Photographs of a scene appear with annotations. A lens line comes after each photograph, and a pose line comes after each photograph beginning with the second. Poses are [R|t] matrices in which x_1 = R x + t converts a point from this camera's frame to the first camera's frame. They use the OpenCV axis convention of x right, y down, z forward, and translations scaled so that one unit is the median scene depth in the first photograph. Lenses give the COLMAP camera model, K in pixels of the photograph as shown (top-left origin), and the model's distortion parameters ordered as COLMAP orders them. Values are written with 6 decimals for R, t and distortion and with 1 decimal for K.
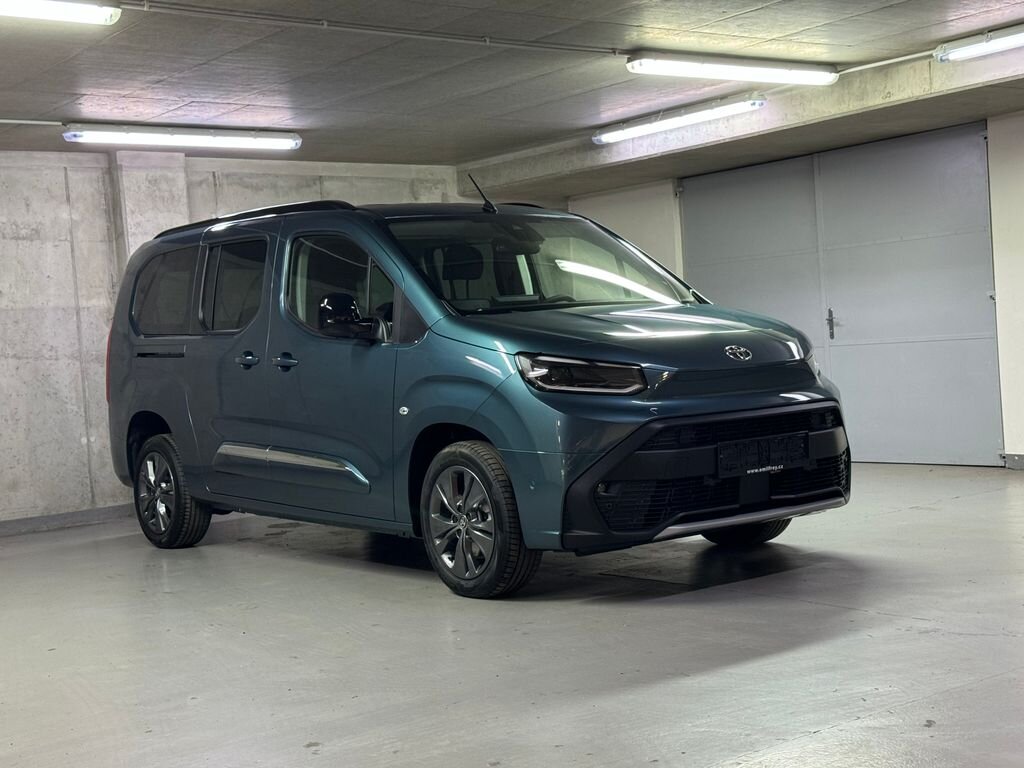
lens RADIAL K [[1456.8, 0, 514.8], [0, 1456.8, 384.7], [0, 0, 1]] dist [0.156127, -0.059122]
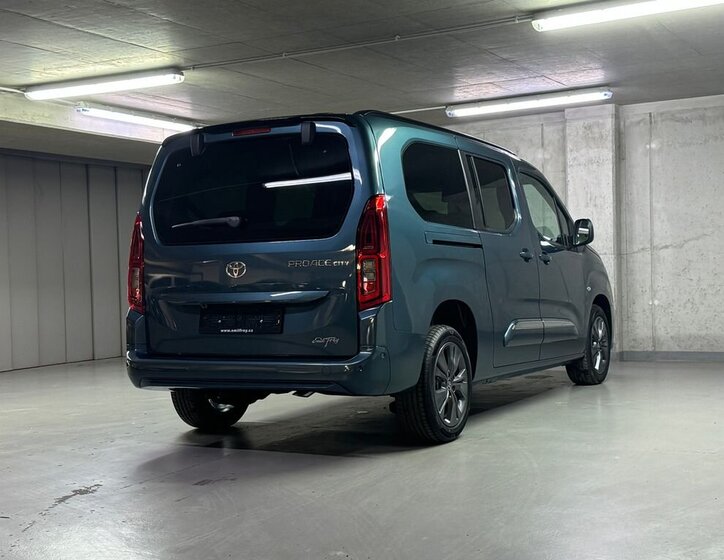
lens RADIAL K [[1030.5, 0, 362.0], [0, 1030.5, 280.0], [0, 0, 1]] dist [0.156897, -0.031155]
pose [[0.388707, 0.066801, -0.918936, 0.629884], [-0.027004, 0.997766, 0.061108, -0.048476], [0.920965, 0.001062, 0.389643, 0.426122]]
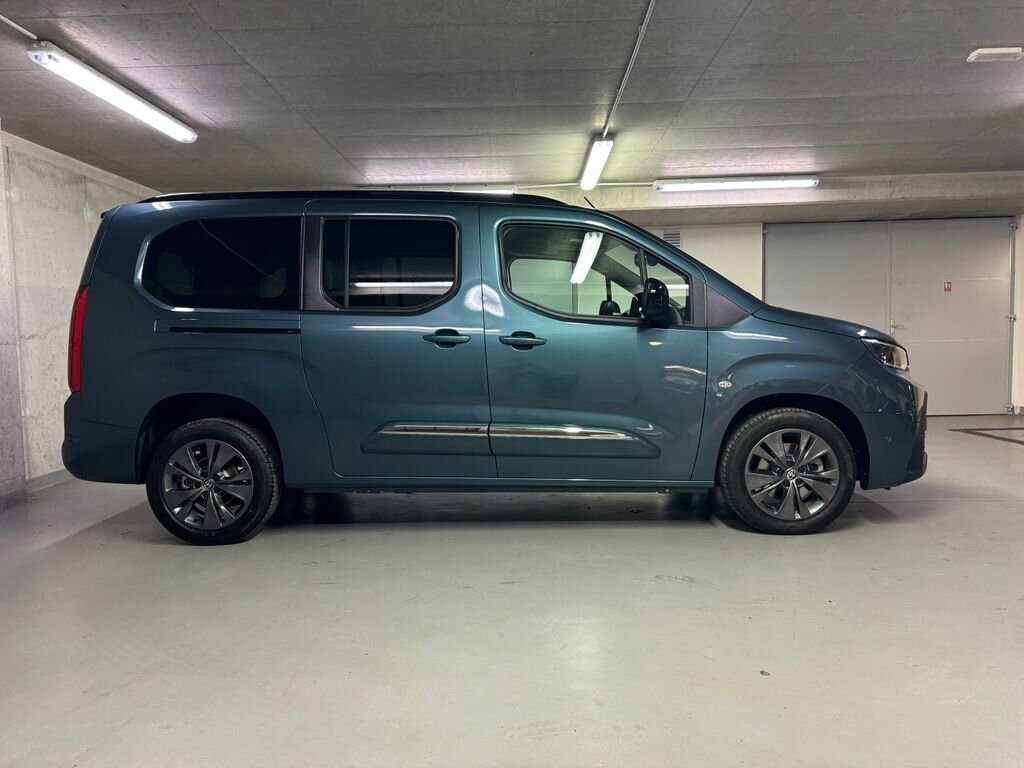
lens RADIAL K [[733.7, 0, 512.0], [0, 733.7, 384.0], [0, 0, 1]] dist [0.048755, -0.050499]
pose [[0.629147, 0.004561, 0.777273, -0.406038], [0.002068, 0.999969, -0.007542, 0.013552], [-0.777284, 0.006353, 0.629118, 0.488807]]
